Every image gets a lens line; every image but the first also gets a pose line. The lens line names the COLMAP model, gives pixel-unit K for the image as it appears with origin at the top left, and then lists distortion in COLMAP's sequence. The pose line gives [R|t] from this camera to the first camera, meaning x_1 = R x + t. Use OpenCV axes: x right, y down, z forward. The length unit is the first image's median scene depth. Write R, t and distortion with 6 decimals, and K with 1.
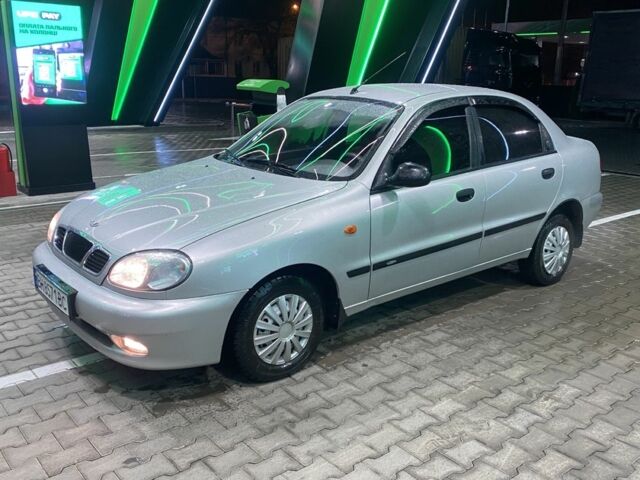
lens RADIAL K [[616.7, 0, 327.8], [0, 616.7, 241.0], [0, 0, 1]] dist [0.062394, -0.103649]
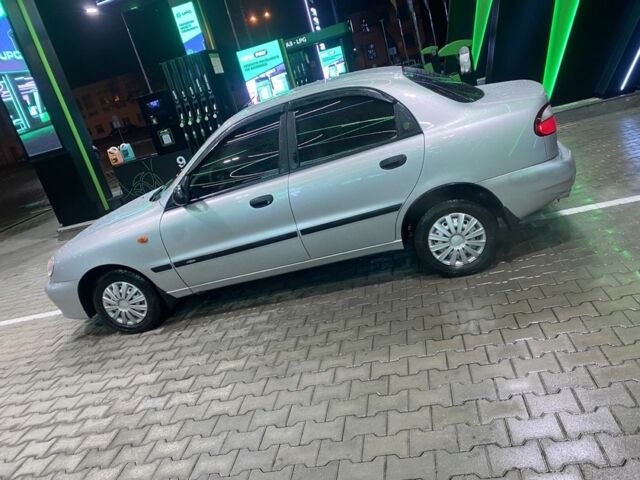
lens RADIAL K [[505.0, 0, 329.0], [0, 505.0, 242.7], [0, 0, 1]] dist [0.036574, -0.053007]
pose [[0.635062, 0.056762, -0.770373, 1.051065], [0.076413, 0.987789, 0.135774, -0.120112], [0.768672, -0.145092, 0.622970, 0.536252]]
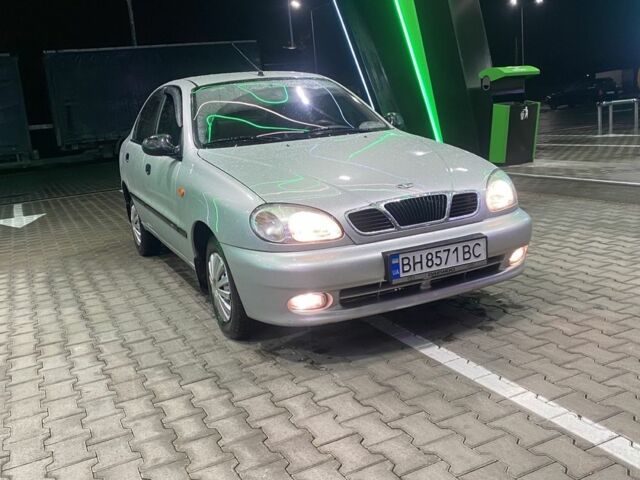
lens RADIAL K [[615.1, 0, 317.7], [0, 615.1, 231.1], [0, 0, 1]] dist [0.082934, -0.188052]
pose [[0.250891, -0.233318, 0.939477, -1.125889], [0.341888, 0.929330, 0.139495, -0.119883], [-0.905630, 0.286198, 0.312929, 0.744496]]
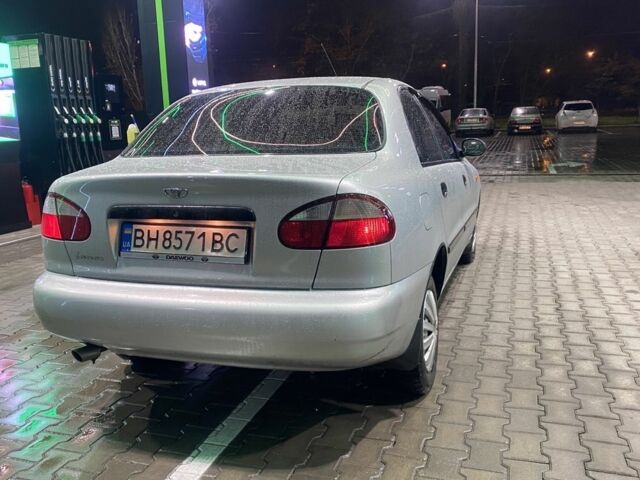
lens RADIAL K [[603.7, 0, 318.6], [0, 603.7, 226.2], [0, 0, 1]] dist [0.031509, -0.029987]
pose [[-0.856030, 0.095220, -0.508080, 0.693629], [-0.119139, 0.920084, 0.373165, -0.463561], [0.503009, 0.379972, -0.776275, 2.094276]]
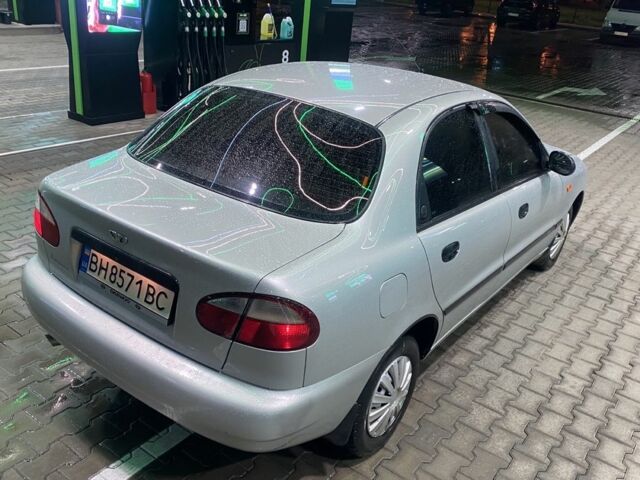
lens RADIAL K [[608.9, 0, 320.0], [0, 608.9, 240.0], [0, 0, 1]] dist [0.003990, 0.025857]
pose [[-0.965260, -0.009585, -0.261115, 0.472080], [-0.173609, 0.770378, 0.613496, -0.652472], [0.195277, 0.637515, -0.745280, 2.030090]]
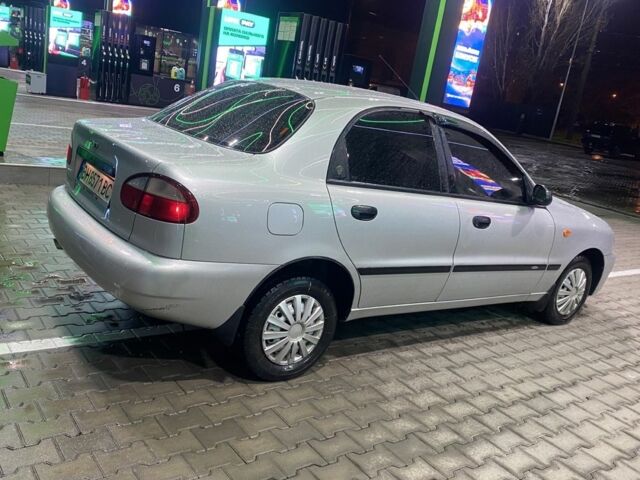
lens RADIAL K [[603.7, 0, 320.0], [0, 603.7, 240.0], [0, 0, 1]] dist [0.060090, -0.110268]
pose [[-0.980399, -0.196636, 0.012331, 0.177157], [-0.165512, 0.855940, 0.489869, -0.590472], [-0.106880, 0.478227, -0.871709, 2.279311]]
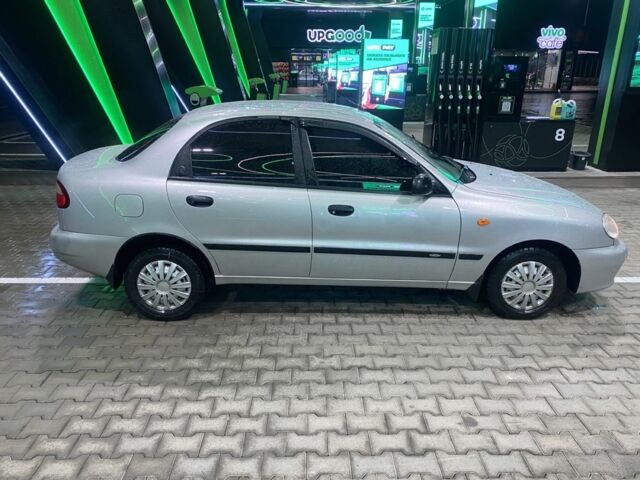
lens RADIAL K [[505.4, 0, 320.0], [0, 505.4, 240.0], [0, 0, 1]] dist [0.054167, -0.053898]
pose [[-0.775158, -0.233359, 0.587089, -0.588860], [0.135441, 0.846291, 0.515216, -0.611615], [-0.617078, 0.478889, -0.624403, 2.005640]]
